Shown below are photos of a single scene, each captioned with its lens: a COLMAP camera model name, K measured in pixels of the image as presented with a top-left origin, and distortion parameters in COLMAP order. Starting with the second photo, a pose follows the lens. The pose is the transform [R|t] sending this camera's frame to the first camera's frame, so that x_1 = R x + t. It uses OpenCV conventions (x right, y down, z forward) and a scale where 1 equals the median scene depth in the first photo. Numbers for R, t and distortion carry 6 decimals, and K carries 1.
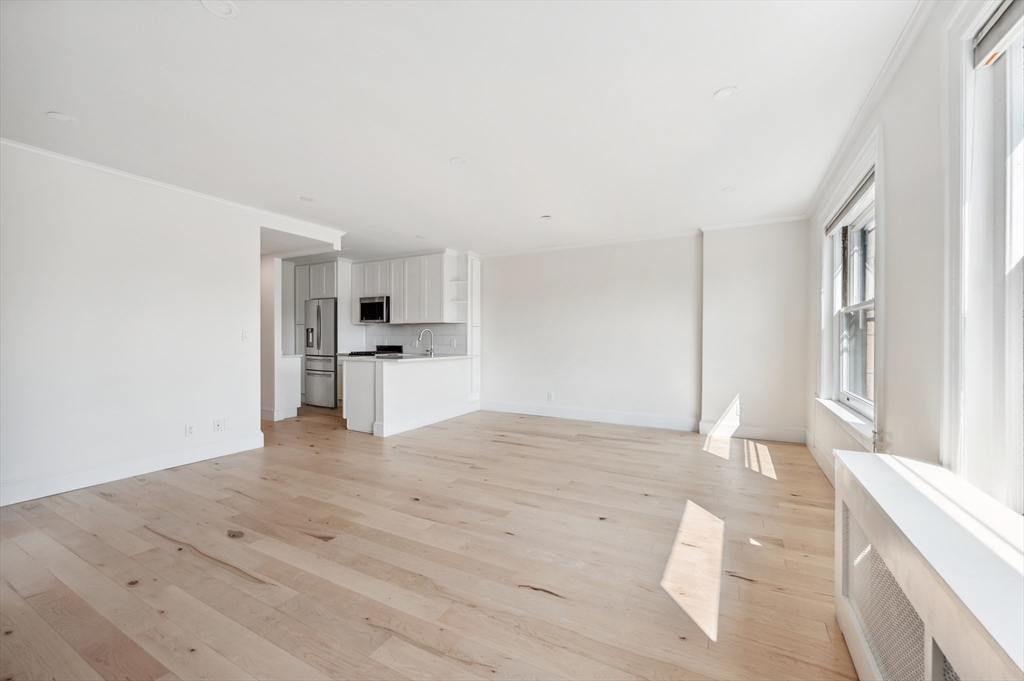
lens RADIAL K [[408.7, 0, 509.4], [0, 408.7, 338.4], [0, 0, 1]] dist [-0.007683, 0.000233]
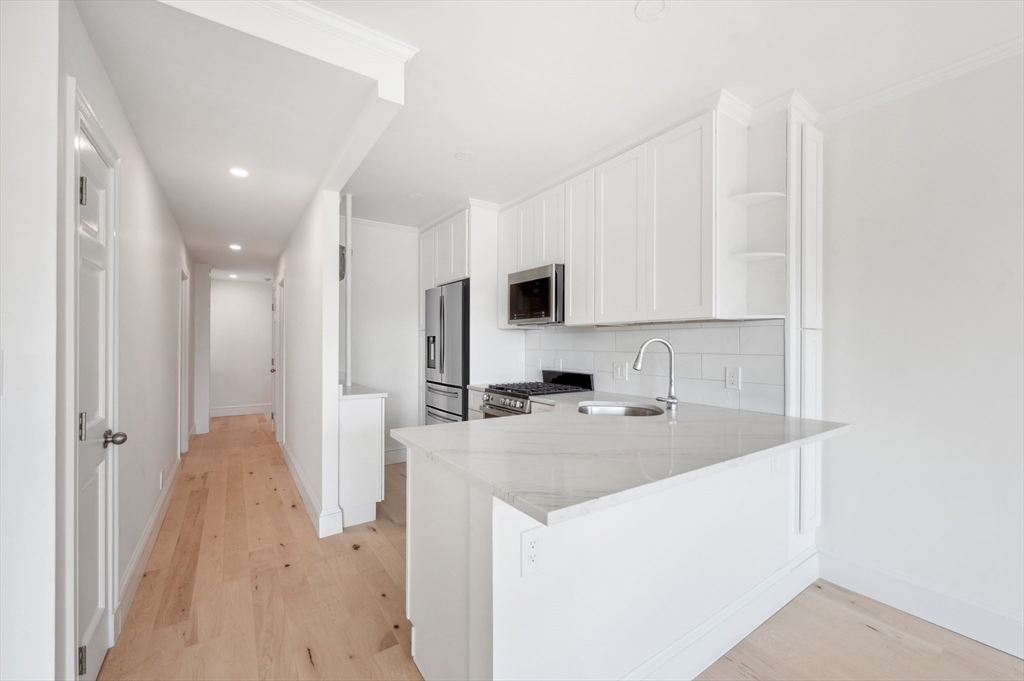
lens RADIAL K [[408.7, 0, 512.4], [0, 408.7, 340.8], [0, 0, 1]] dist [-0.007683, 0.000233]
pose [[0.893471, 0.001280, -0.449120, -0.145756], [-0.002735, 0.999993, -0.002593, -0.018295], [0.449113, 0.003545, 0.893468, 0.584180]]
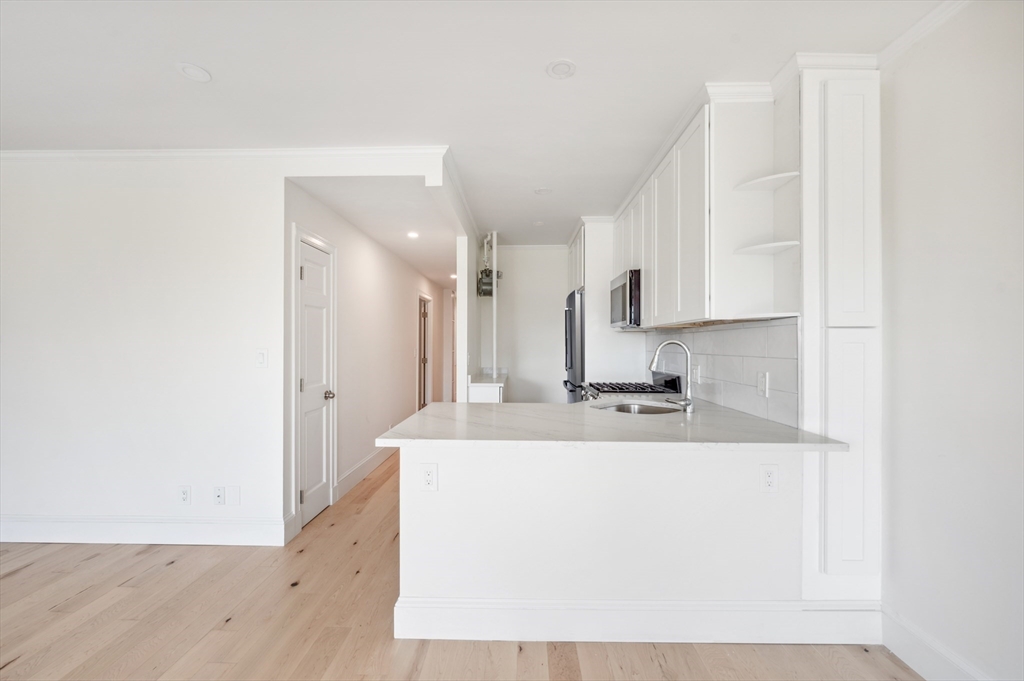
lens RADIAL K [[408.7, 0, 511.0], [0, 408.7, 340.4], [0, 0, 1]] dist [-0.007683, 0.000233]
pose [[0.464744, -0.006583, -0.885421, 0.049061], [0.001140, 0.999976, -0.006836, -0.019092], [0.885444, 0.002168, 0.464740, 0.662511]]
